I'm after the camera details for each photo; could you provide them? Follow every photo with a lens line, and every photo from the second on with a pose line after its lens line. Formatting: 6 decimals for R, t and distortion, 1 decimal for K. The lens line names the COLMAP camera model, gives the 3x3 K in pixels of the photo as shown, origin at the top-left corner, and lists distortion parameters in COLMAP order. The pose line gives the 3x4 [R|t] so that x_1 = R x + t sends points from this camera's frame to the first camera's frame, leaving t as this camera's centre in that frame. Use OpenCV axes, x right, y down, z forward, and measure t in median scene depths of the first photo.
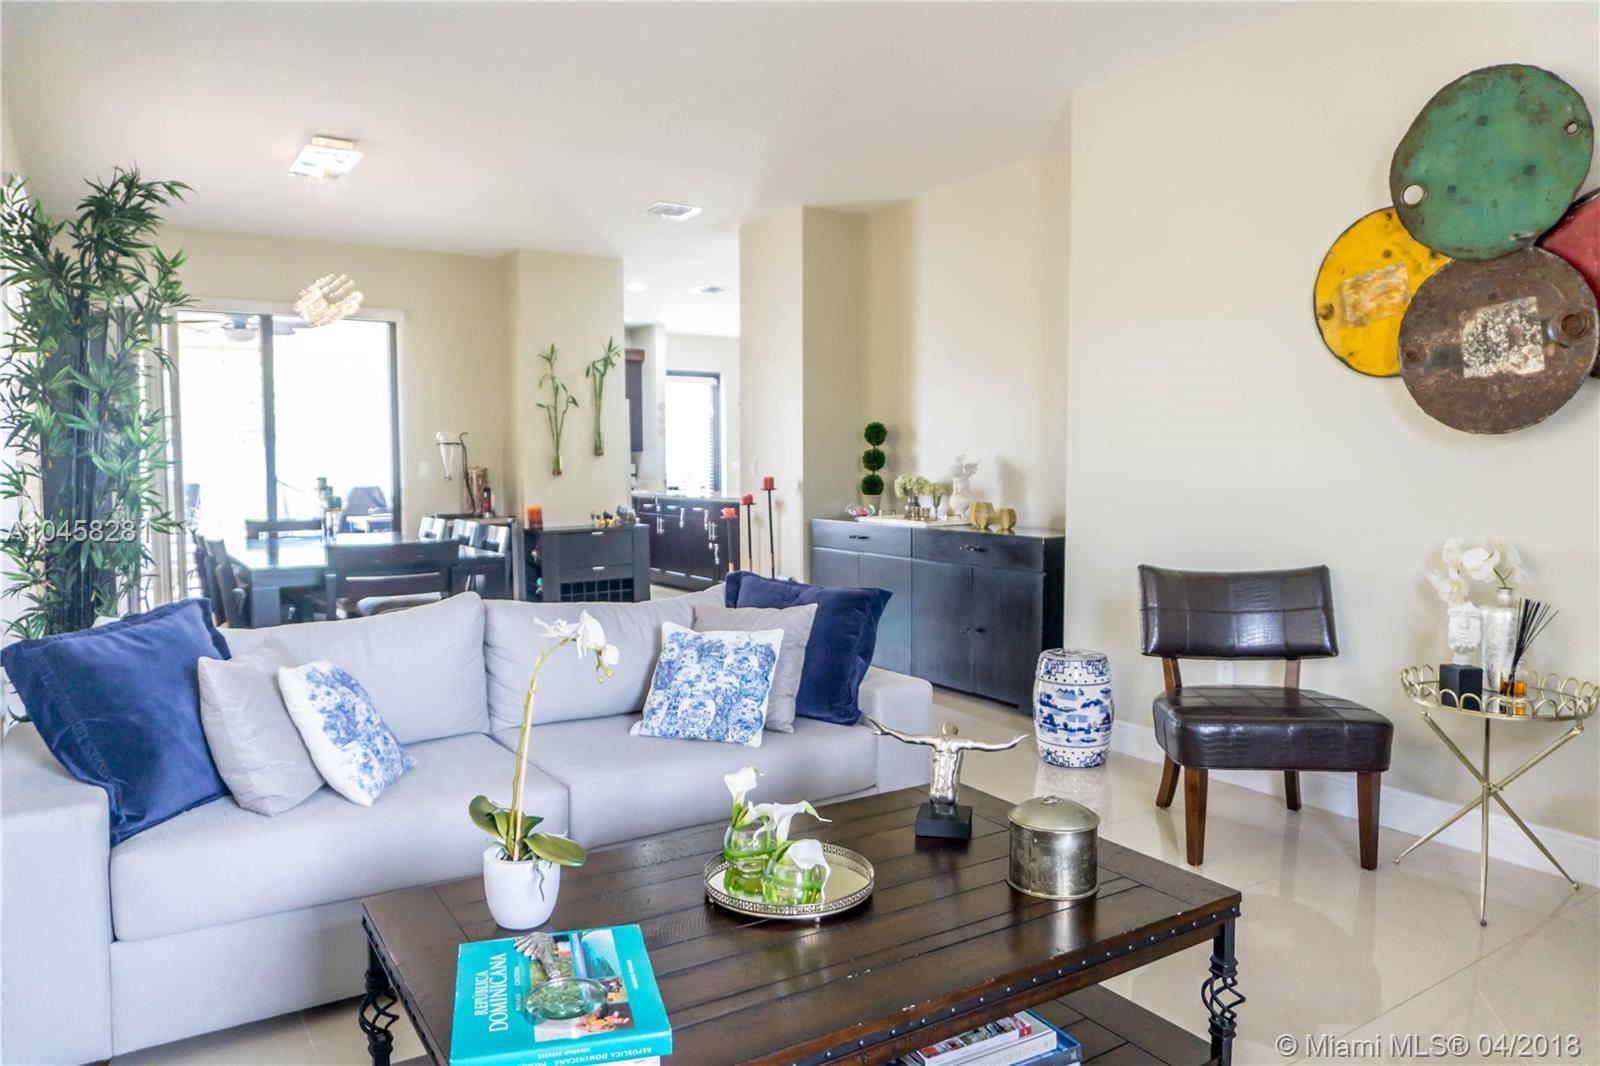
lens RADIAL K [[1066.4, 0, 802.2], [0, 1066.4, 531.1], [0, 0, 1]] dist [-0.019806, -0.001843]
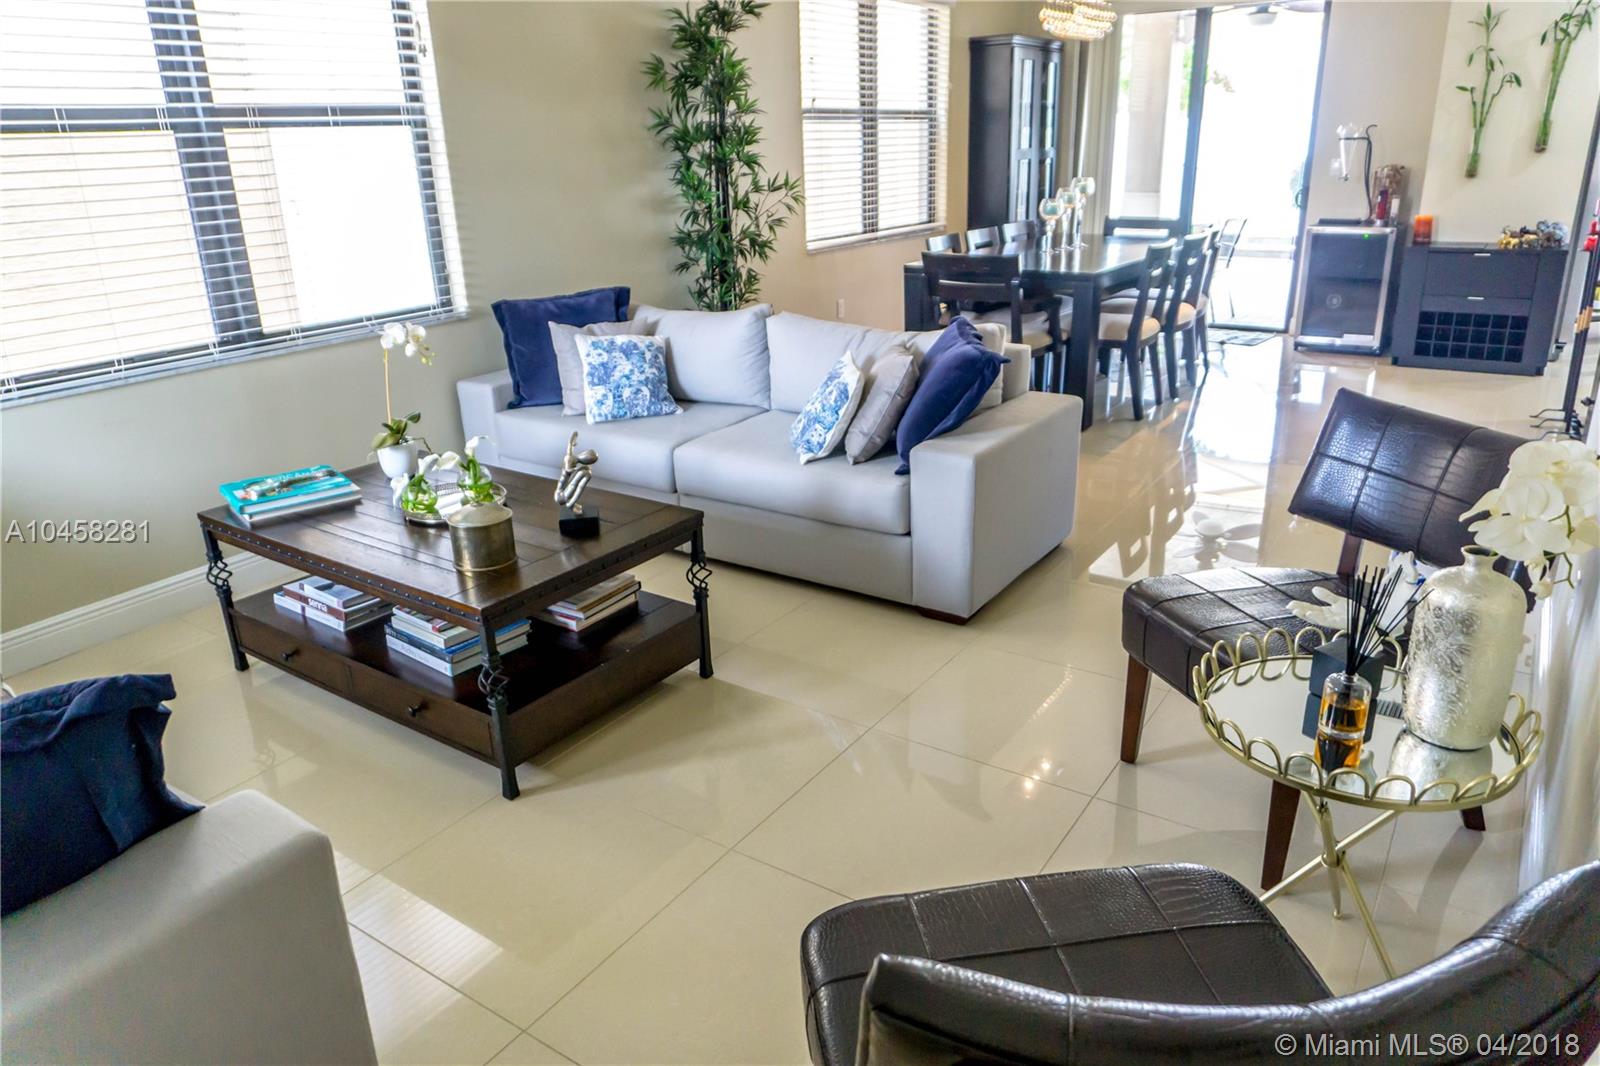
lens RADIAL K [[1066.4, 0, 795.6], [0, 1066.4, 530.5], [0, 0, 1]] dist [-0.019806, -0.001843]
pose [[0.367652, 0.313406, -0.875562, 0.385752], [-0.028752, 0.944882, 0.326146, -0.045740], [0.929519, -0.094734, 0.356399, 0.198637]]
